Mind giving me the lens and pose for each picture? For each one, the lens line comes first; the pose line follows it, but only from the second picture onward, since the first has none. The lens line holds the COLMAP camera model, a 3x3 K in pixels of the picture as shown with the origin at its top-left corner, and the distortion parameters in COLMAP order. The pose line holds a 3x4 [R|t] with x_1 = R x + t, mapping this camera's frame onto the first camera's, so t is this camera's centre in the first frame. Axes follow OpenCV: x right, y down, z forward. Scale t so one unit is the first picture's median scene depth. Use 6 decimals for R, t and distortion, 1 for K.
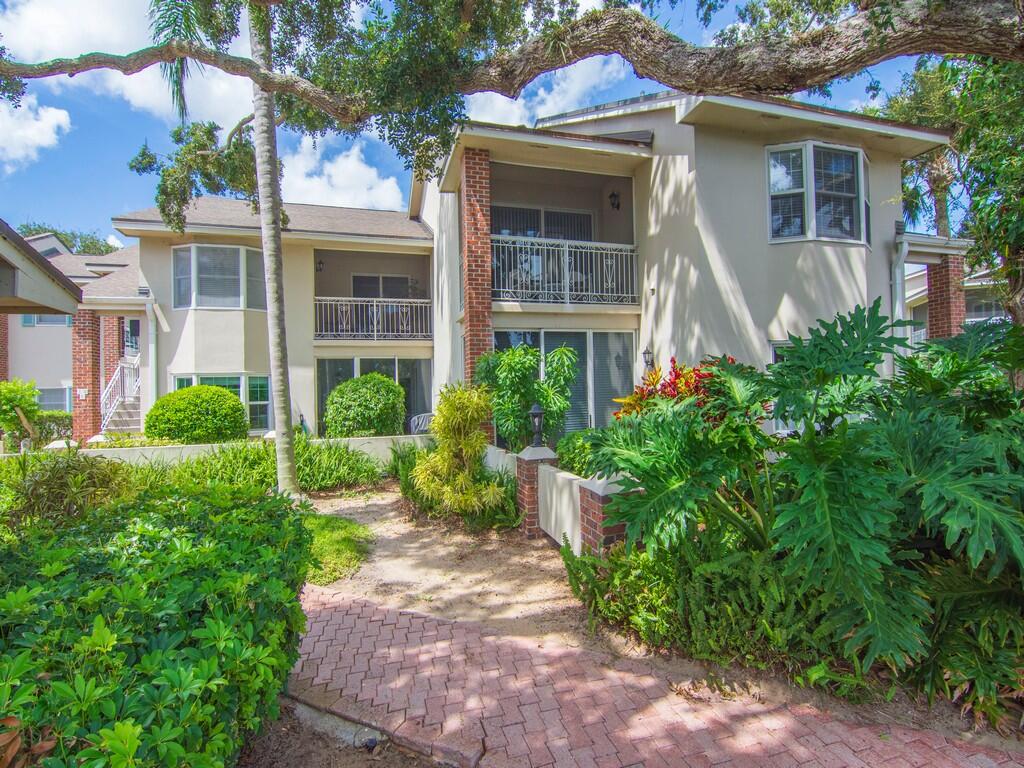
lens RADIAL K [[496.5, 0, 513.9], [0, 496.5, 388.3], [0, 0, 1]] dist [-0.001243, -0.011770]
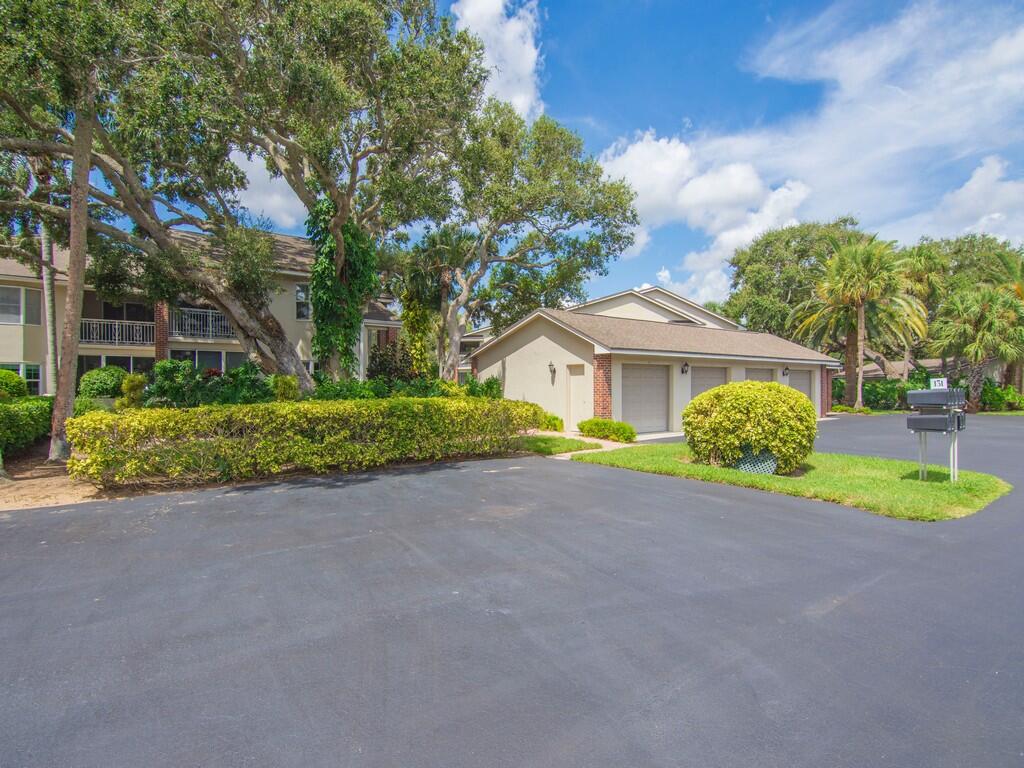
lens RADIAL K [[496.5, 0, 513.9], [0, 496.5, 388.3], [0, 0, 1]] dist [-0.001243, -0.011770]
pose [[0.940511, 0.021983, 0.339050, 0.479874], [-0.027112, 0.999578, 0.010398, -0.005226], [-0.338679, -0.018972, 0.940711, -1.172250]]
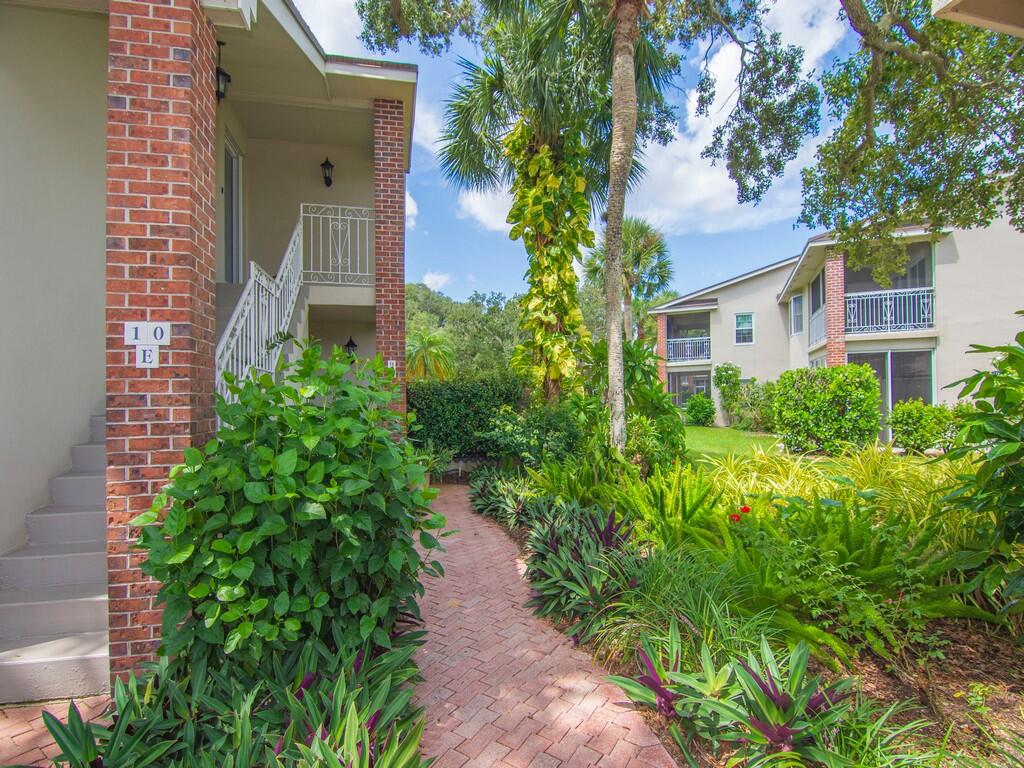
lens RADIAL K [[494.6, 0, 510.0], [0, 494.6, 389.6], [0, 0, 1]] dist [-0.004733, -0.010226]
pose [[0.997943, 0.012924, -0.062790, 0.858338], [-0.012309, 0.999872, 0.010175, -0.016789], [0.062913, -0.009381, 0.997975, 0.552899]]
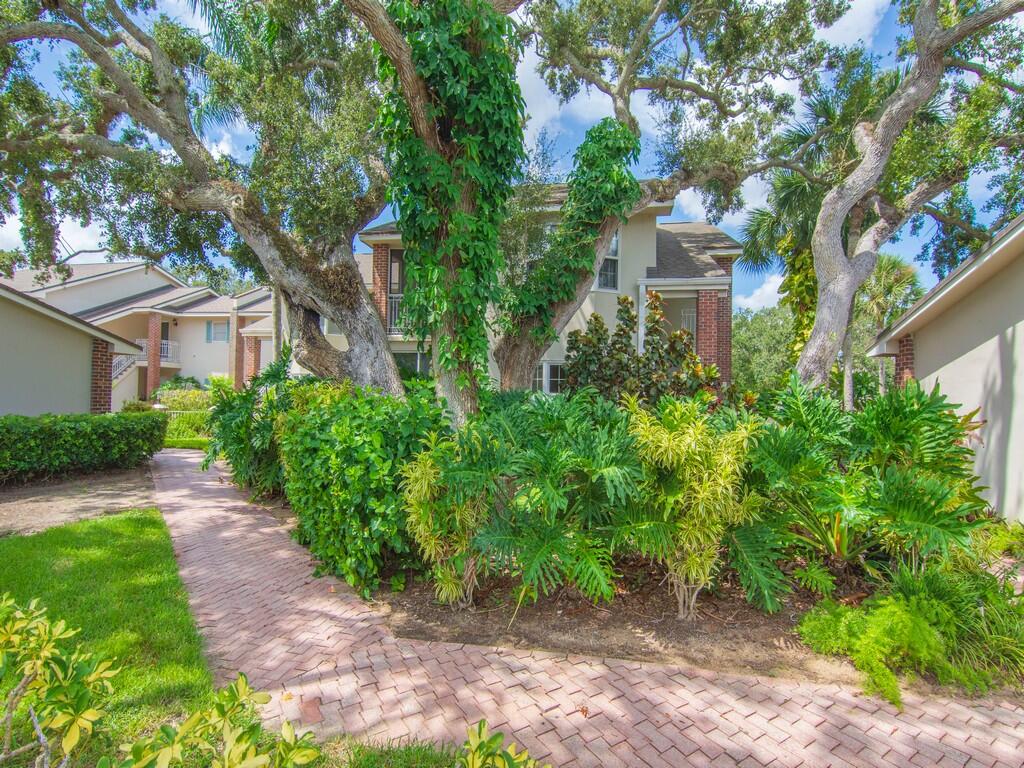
lens RADIAL K [[532.7, 0, 513.8], [0, 532.7, 392.6], [0, 0, 1]] dist [-0.000814, -0.012164]
pose [[0.892487, 0.038315, -0.449442, 0.811876], [-0.037031, 0.999246, 0.011652, -0.012703], [0.449550, 0.006244, 0.893233, -0.282685]]
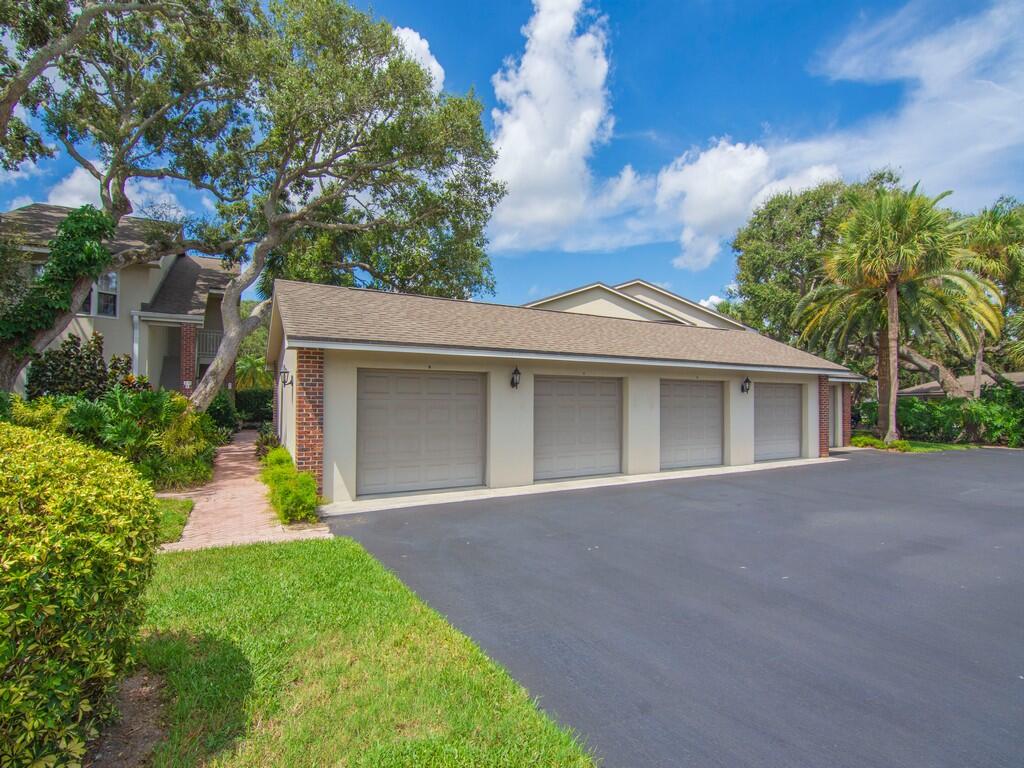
lens RADIAL K [[493.9, 0, 512.5], [0, 493.9, 393.0], [0, 0, 1]] dist [-0.006539, -0.009203]
pose [[0.974376, 0.034918, 0.222198, 1.266139], [-0.034252, 0.999390, -0.006852, -0.031333], [-0.222301, -0.000934, 0.974978, -0.780058]]
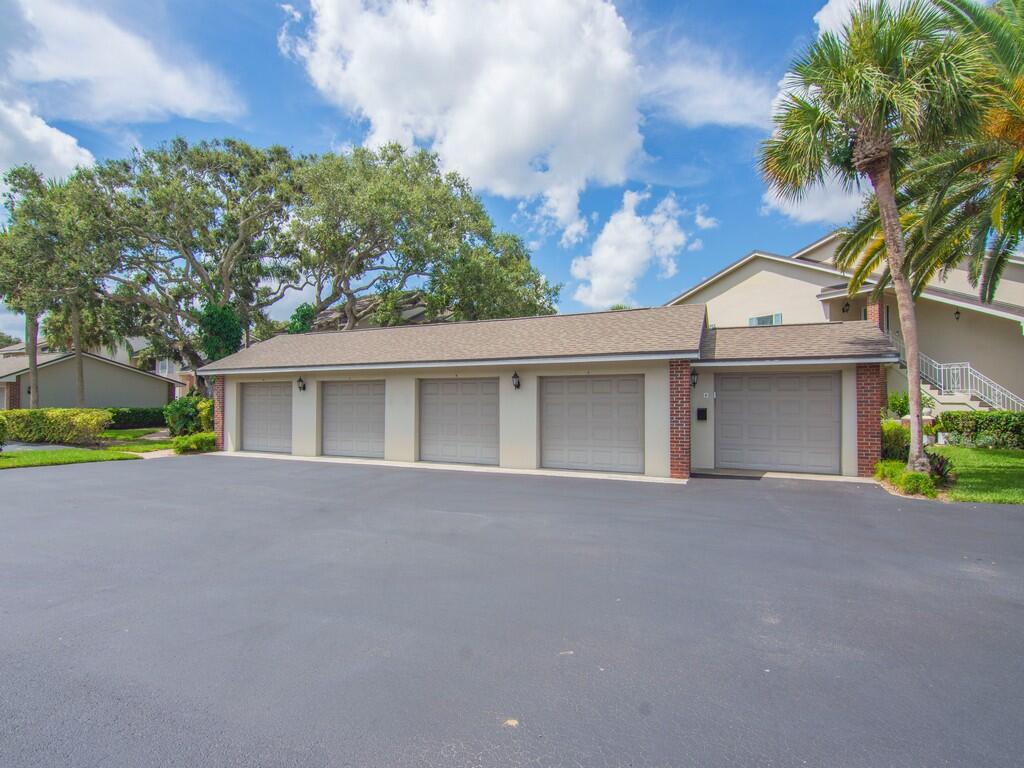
lens RADIAL K [[532.7, 0, 513.8], [0, 532.7, 392.6], [0, 0, 1]] dist [-0.000814, -0.012164]
pose [[0.745718, 0.013995, -0.666115, 2.815341], [-0.015221, 0.999876, 0.003967, -0.054632], [0.666088, 0.007181, 0.745839, -0.625446]]
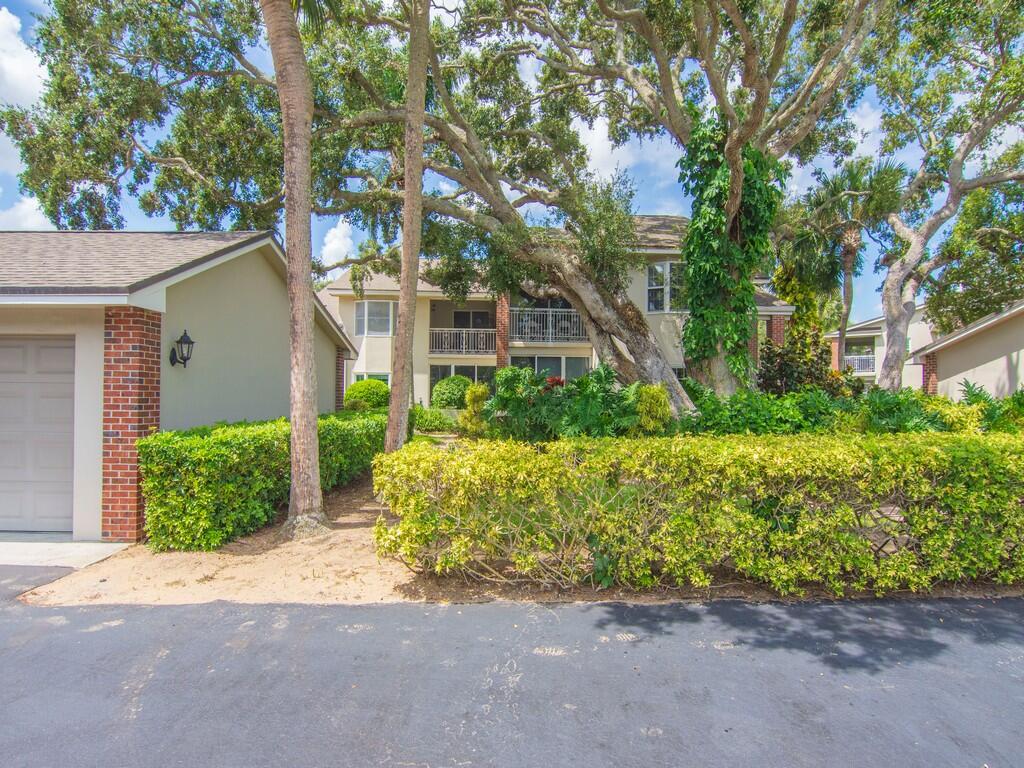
lens RADIAL K [[551.0, 0, 512.0], [0, 551.0, 390.3], [0, 0, 1]] dist [-0.009434, -0.001371]
pose [[0.967784, 0.032010, -0.249740, 0.372381], [-0.030309, 0.999484, 0.010653, -0.002748], [0.249952, -0.002740, 0.968254, -0.804194]]
